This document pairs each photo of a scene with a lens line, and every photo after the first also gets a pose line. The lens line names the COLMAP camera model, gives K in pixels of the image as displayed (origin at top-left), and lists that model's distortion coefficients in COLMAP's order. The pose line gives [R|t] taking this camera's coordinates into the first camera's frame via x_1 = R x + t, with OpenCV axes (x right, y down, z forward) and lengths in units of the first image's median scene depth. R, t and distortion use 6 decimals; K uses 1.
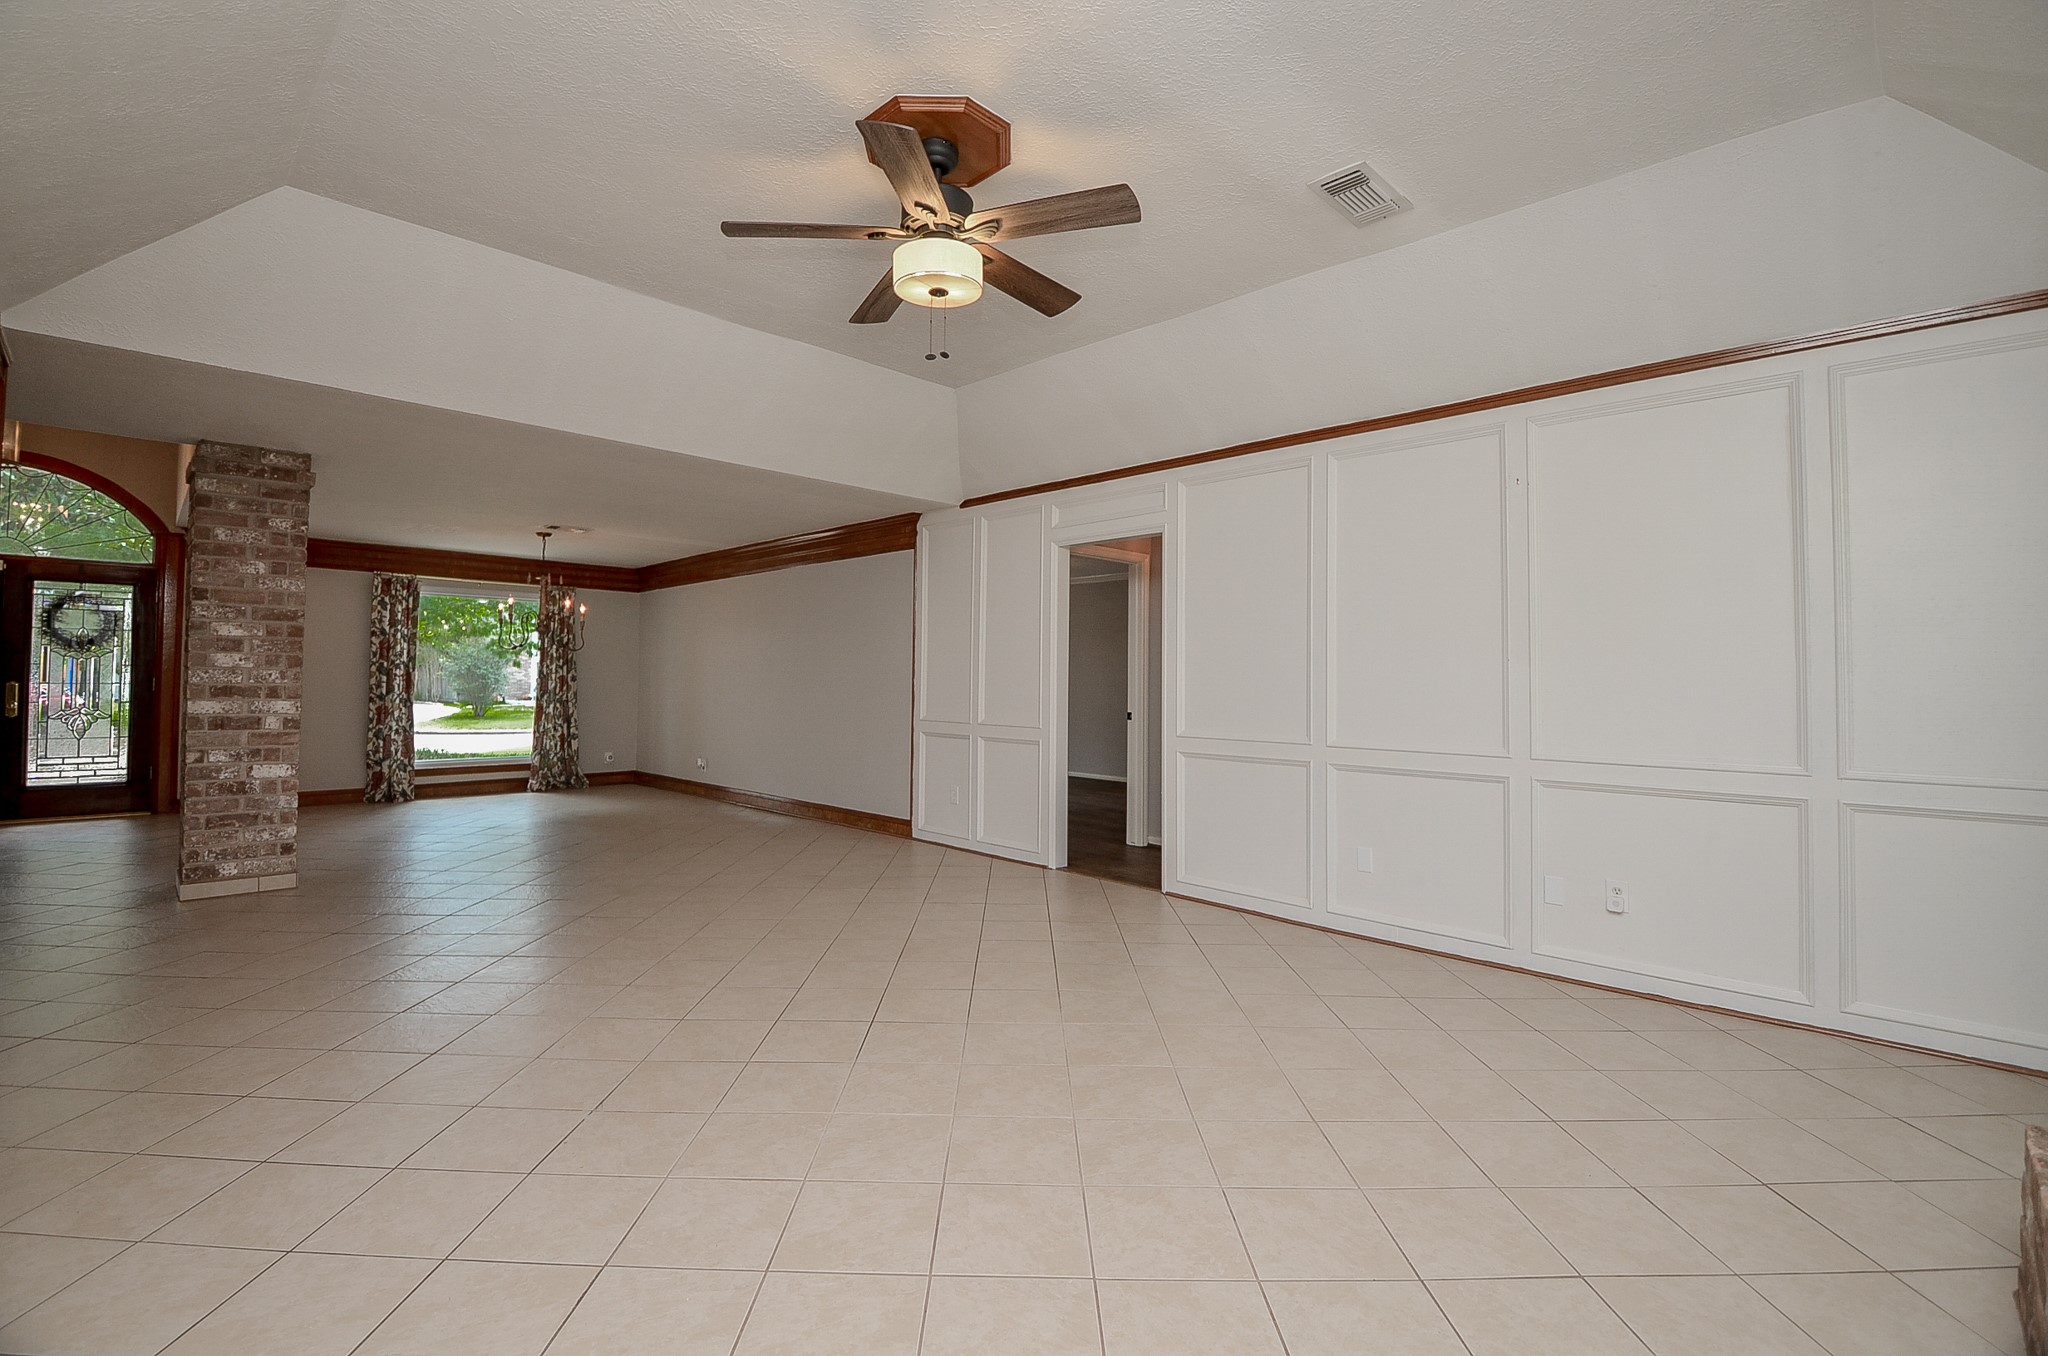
lens RADIAL K [[901.3, 0, 1004.3], [0, 901.3, 642.1], [0, 0, 1]] dist [-0.000314, -0.000135]
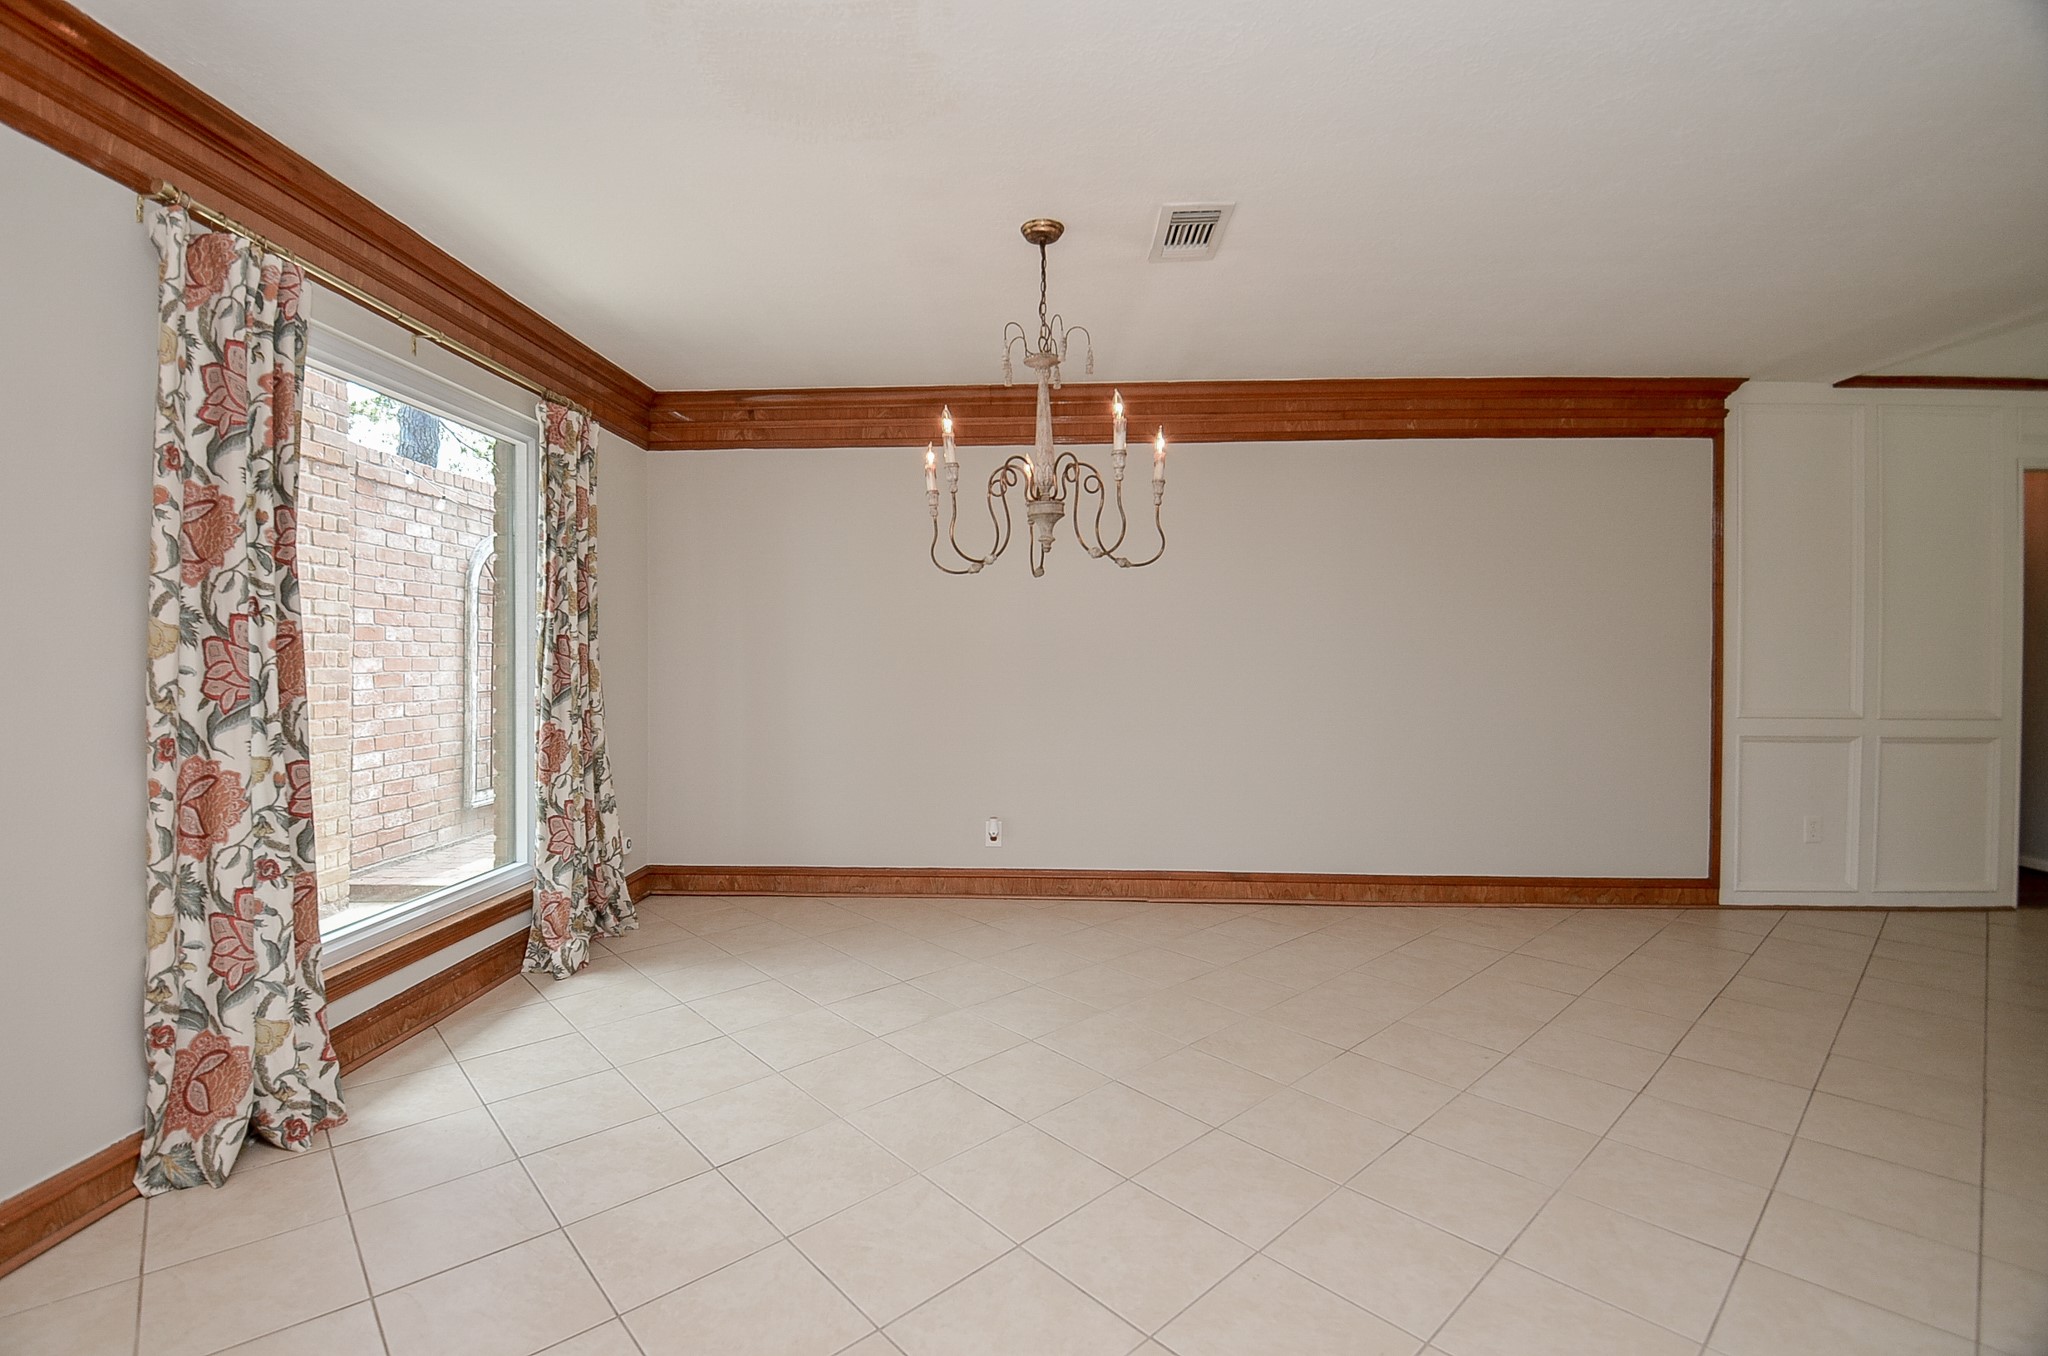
lens RADIAL K [[898.1, 0, 1017.8], [0, 898.1, 657.3], [0, 0, 1]] dist [0.000863, -0.018482]
pose [[0.744765, -0.008449, 0.667273, -0.675599], [-0.025127, 0.998856, 0.040693, 0.025540], [-0.666854, -0.047073, 0.743700, 0.676827]]
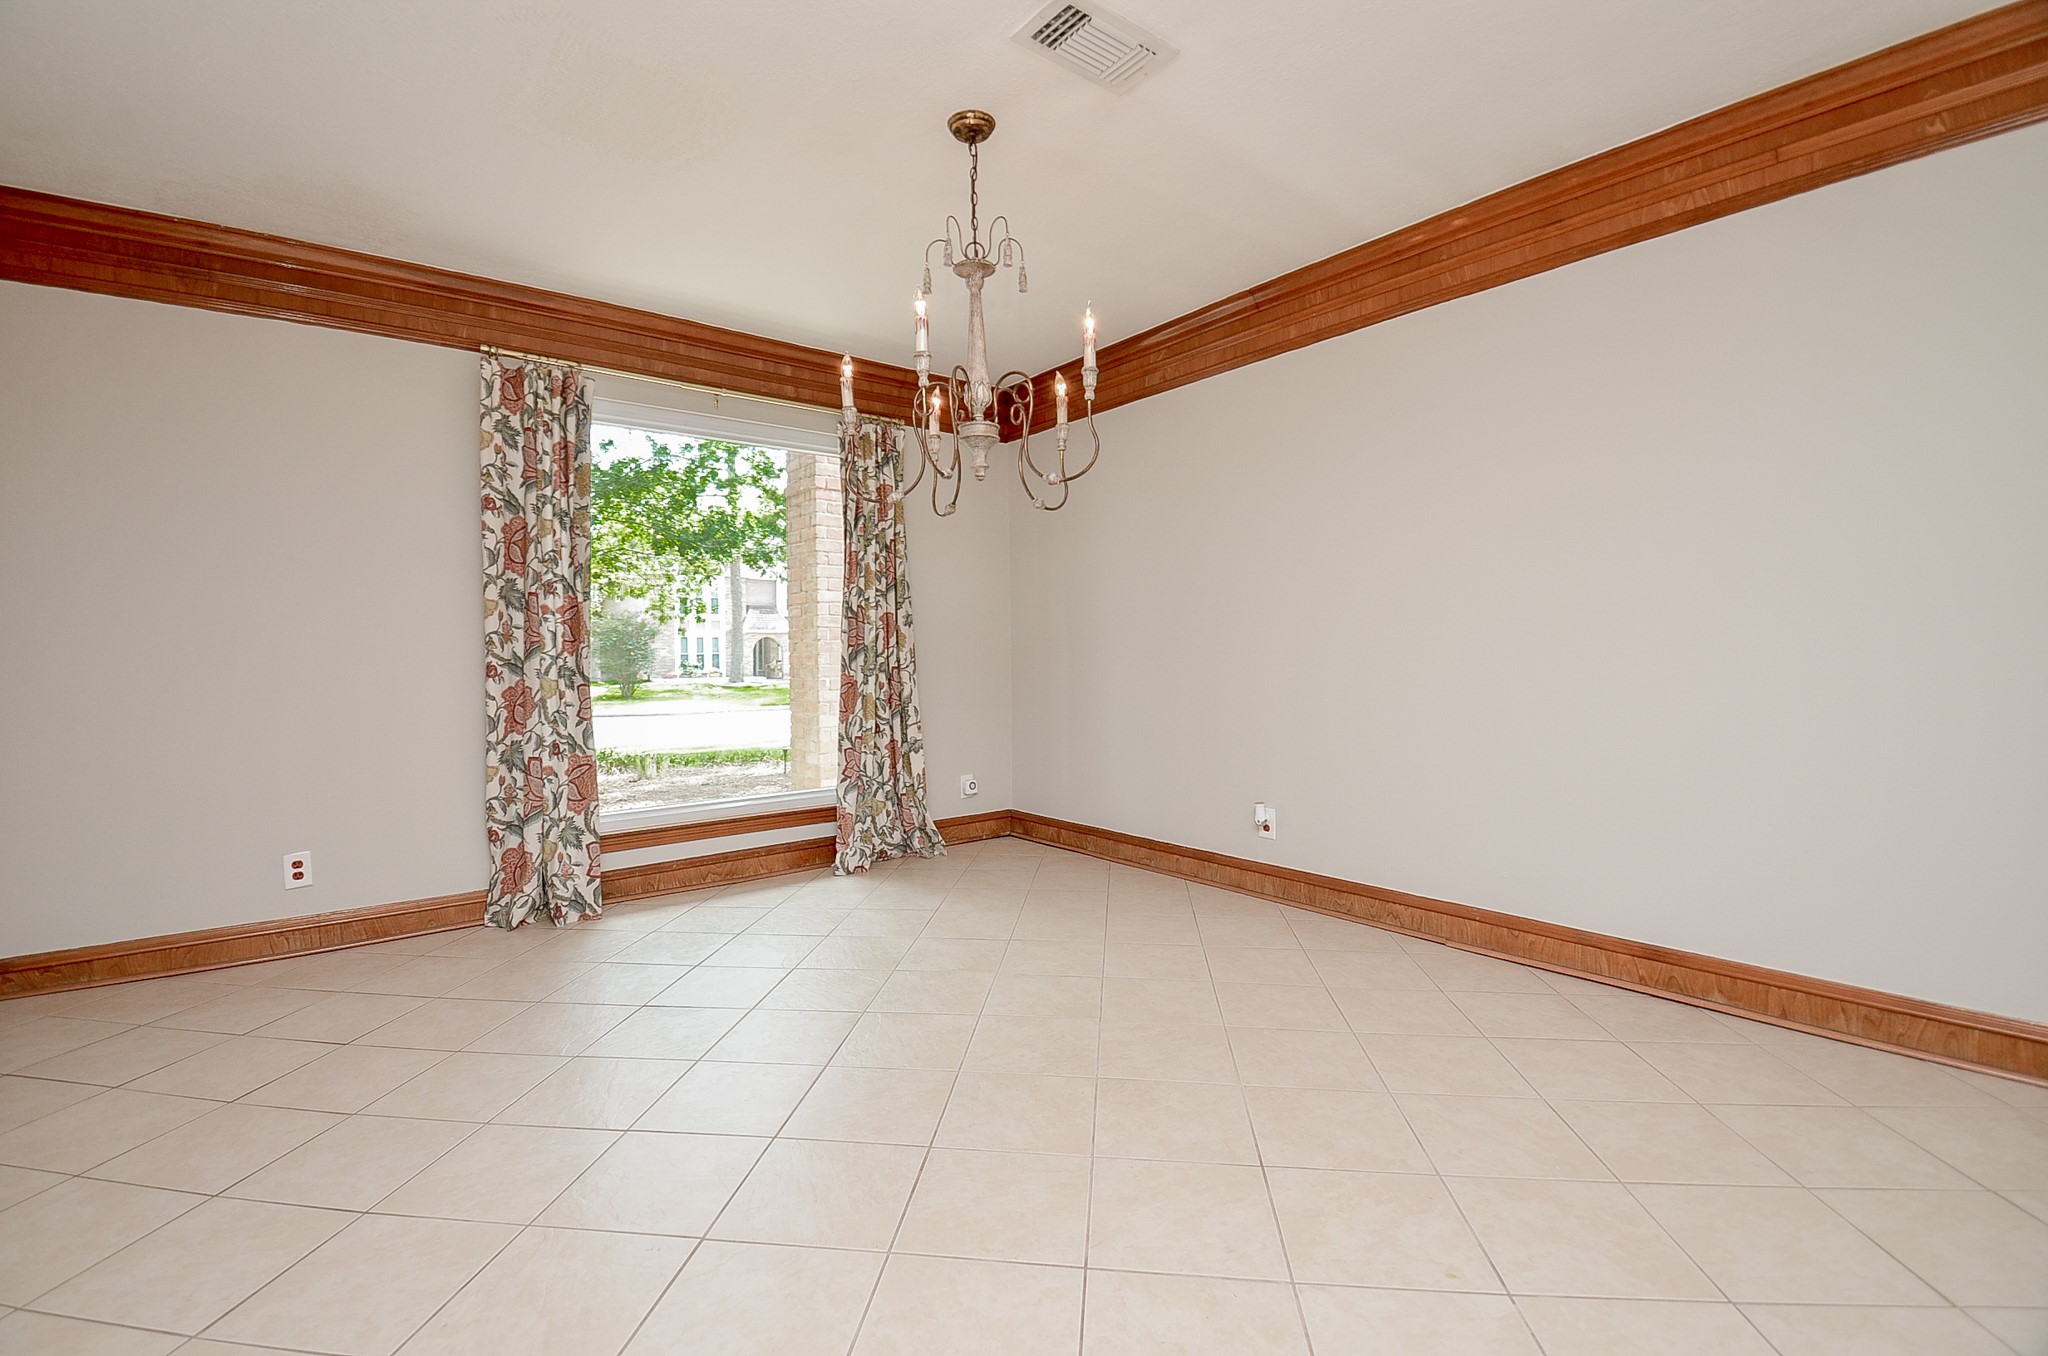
lens RADIAL K [[898.1, 0, 1017.8], [0, 898.1, 657.3], [0, 0, 1]] dist [0.000863, -0.018482]
pose [[0.993384, -0.016125, -0.113699, -0.418145], [0.022150, 0.998405, 0.051929, 0.041727], [0.112680, -0.054104, 0.992157, 0.621798]]
